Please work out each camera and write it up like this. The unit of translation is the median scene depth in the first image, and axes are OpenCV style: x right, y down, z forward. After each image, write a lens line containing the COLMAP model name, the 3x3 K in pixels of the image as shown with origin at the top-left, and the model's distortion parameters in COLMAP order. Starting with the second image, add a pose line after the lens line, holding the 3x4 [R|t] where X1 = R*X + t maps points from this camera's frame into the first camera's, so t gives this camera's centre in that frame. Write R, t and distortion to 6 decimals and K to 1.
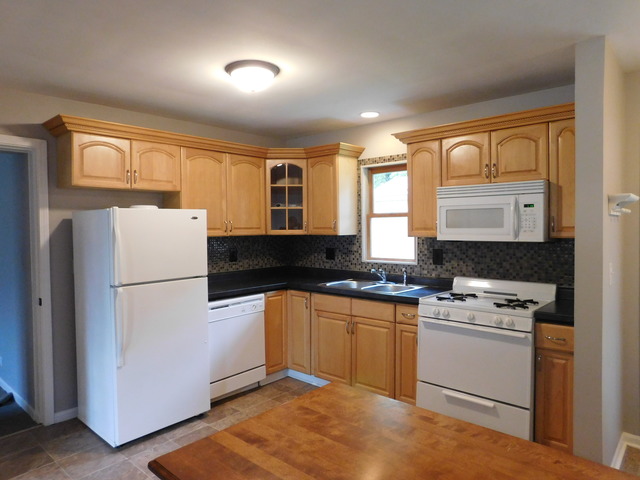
lens RADIAL K [[427.6, 0, 320.6], [0, 427.6, 238.9], [0, 0, 1]] dist [-0.067620, 0.056009]
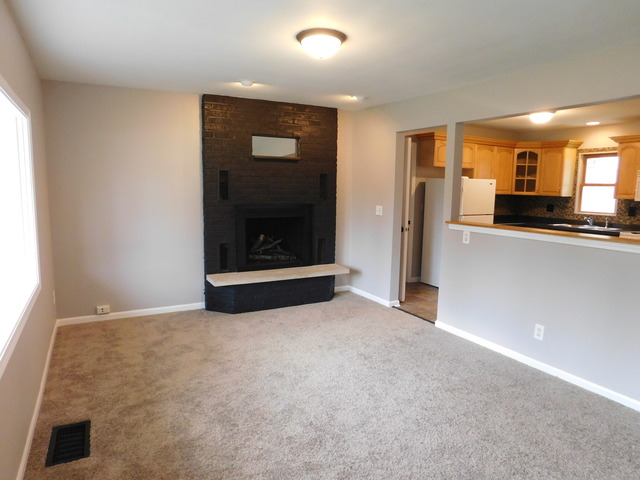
lens RADIAL K [[427.6, 0, 318.0], [0, 427.6, 240.2], [0, 0, 1]] dist [-0.067620, 0.056009]
pose [[0.947119, 0.068399, -0.313509, -0.368836], [-0.039485, 0.994435, 0.097672, 0.043690], [0.318445, -0.080128, 0.944549, -0.951341]]
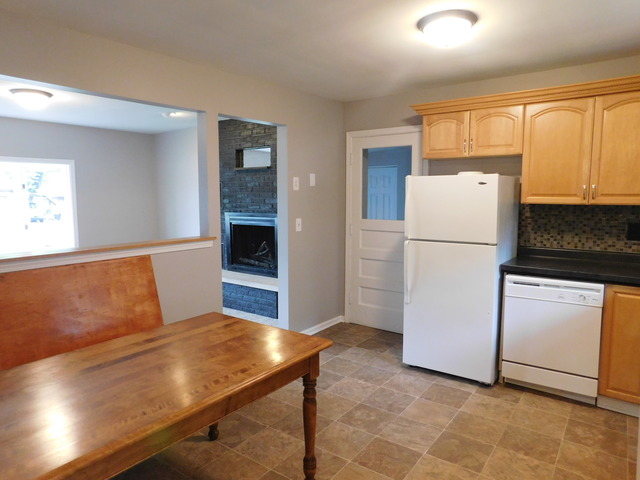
lens RADIAL K [[427.6, 0, 310.2], [0, 427.6, 240.1], [0, 0, 1]] dist [-0.067620, 0.056009]
pose [[0.074611, 0.120288, -0.989931, 0.566049], [-0.030118, 0.992517, 0.118332, -0.019476], [0.996758, 0.020986, 0.077675, 0.465724]]
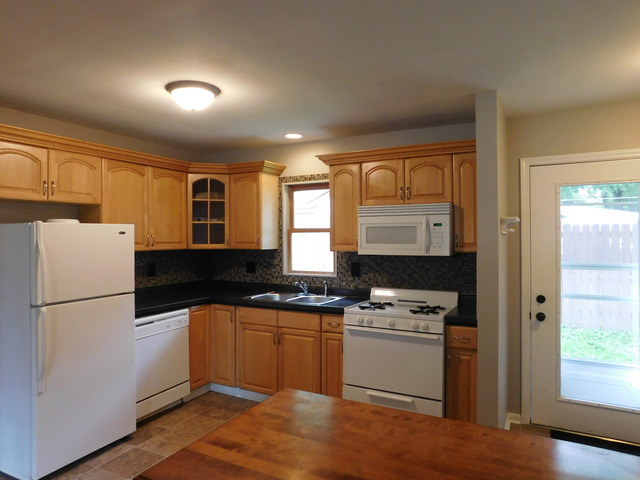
lens RADIAL K [[427.6, 0, 320.7], [0, 427.6, 238.9], [0, 0, 1]] dist [-0.067620, 0.056009]
pose [[0.970182, 0.003888, 0.242347, -0.078499], [0.002366, 0.999672, -0.025510, -0.008391], [-0.242366, 0.025323, 0.969854, -0.042127]]
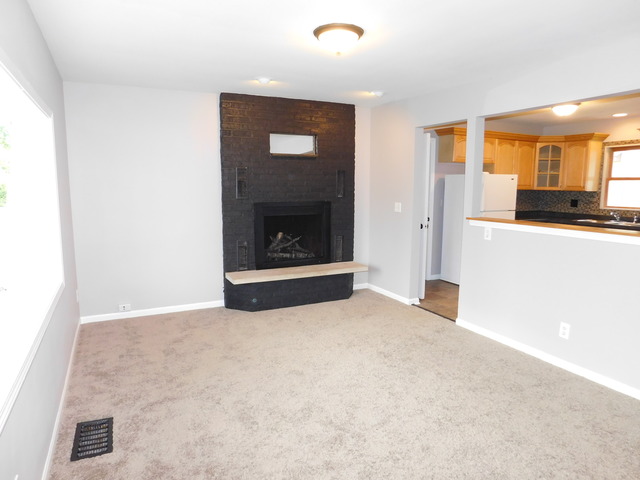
lens RADIAL K [[427.6, 0, 317.5], [0, 427.6, 240.1], [0, 0, 1]] dist [-0.067620, 0.056009]
pose [[0.933224, 0.064149, -0.353521, -0.372261], [-0.028940, 0.994156, 0.104001, 0.045209], [0.358127, -0.086825, 0.929627, -0.946495]]
